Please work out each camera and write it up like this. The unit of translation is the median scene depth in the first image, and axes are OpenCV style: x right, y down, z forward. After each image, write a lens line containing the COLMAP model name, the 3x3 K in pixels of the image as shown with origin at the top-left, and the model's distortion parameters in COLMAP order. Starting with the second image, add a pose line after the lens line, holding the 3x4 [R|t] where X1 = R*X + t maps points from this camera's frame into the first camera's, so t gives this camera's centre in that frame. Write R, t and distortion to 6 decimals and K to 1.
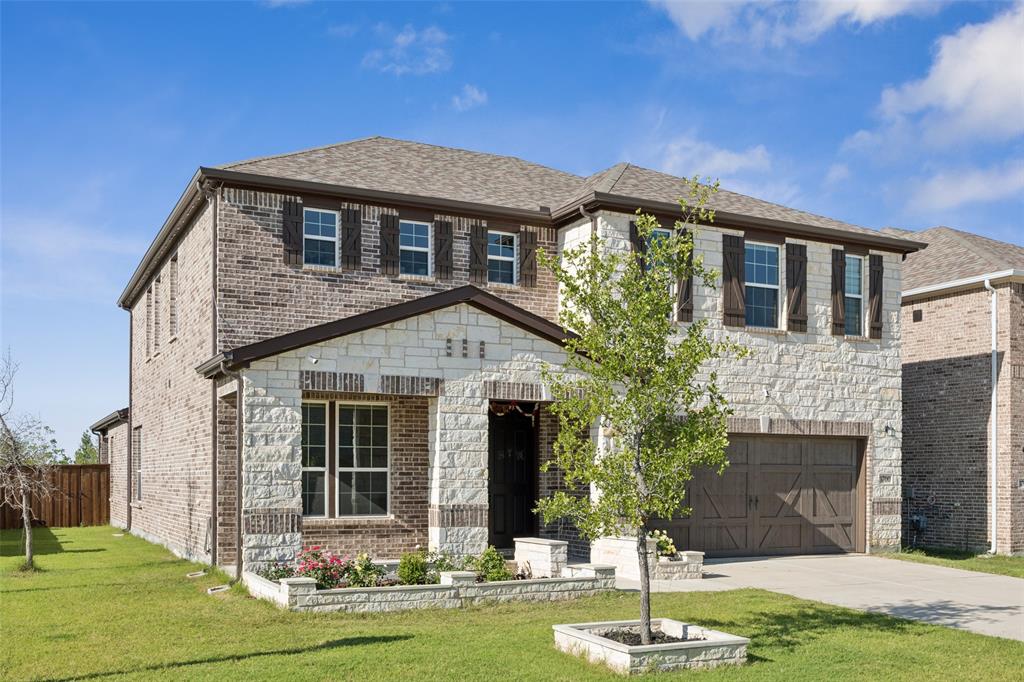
lens RADIAL K [[997.4, 0, 512.2], [0, 997.4, 341.3], [0, 0, 1]] dist [-0.006102, 0.000000]
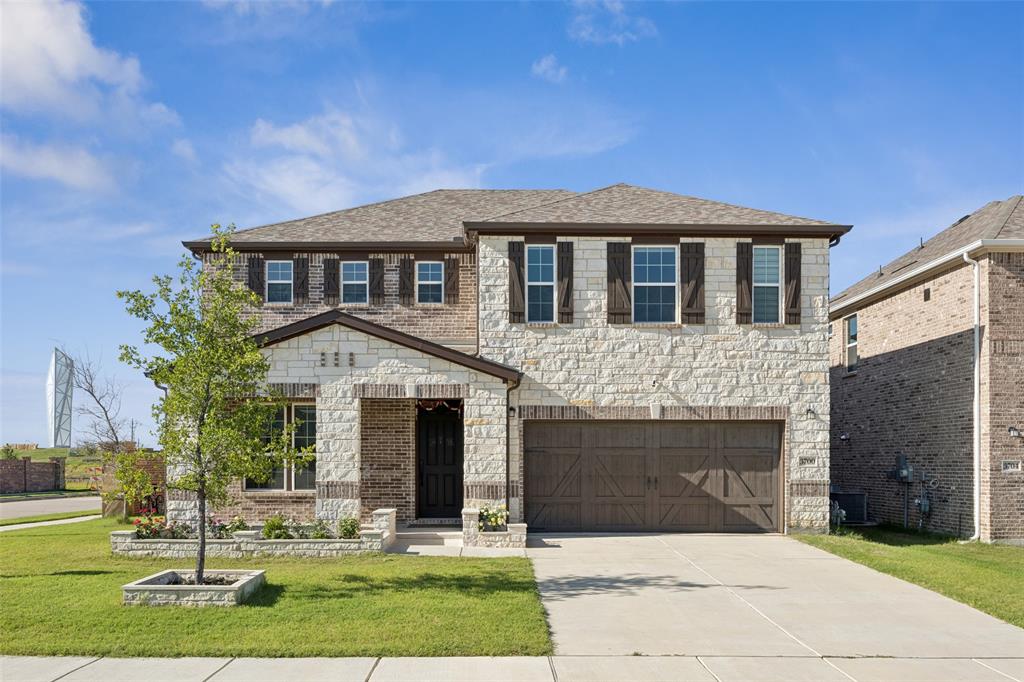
lens RADIAL K [[848.6, 0, 510.8], [0, 848.6, 337.8], [0, 0, 1]] dist [-0.006525, 0.006835]
pose [[0.900035, -0.064603, -0.431004, 0.538573], [0.060053, 0.997903, -0.024170, 0.016645], [0.431661, -0.004130, 0.902026, 0.097138]]
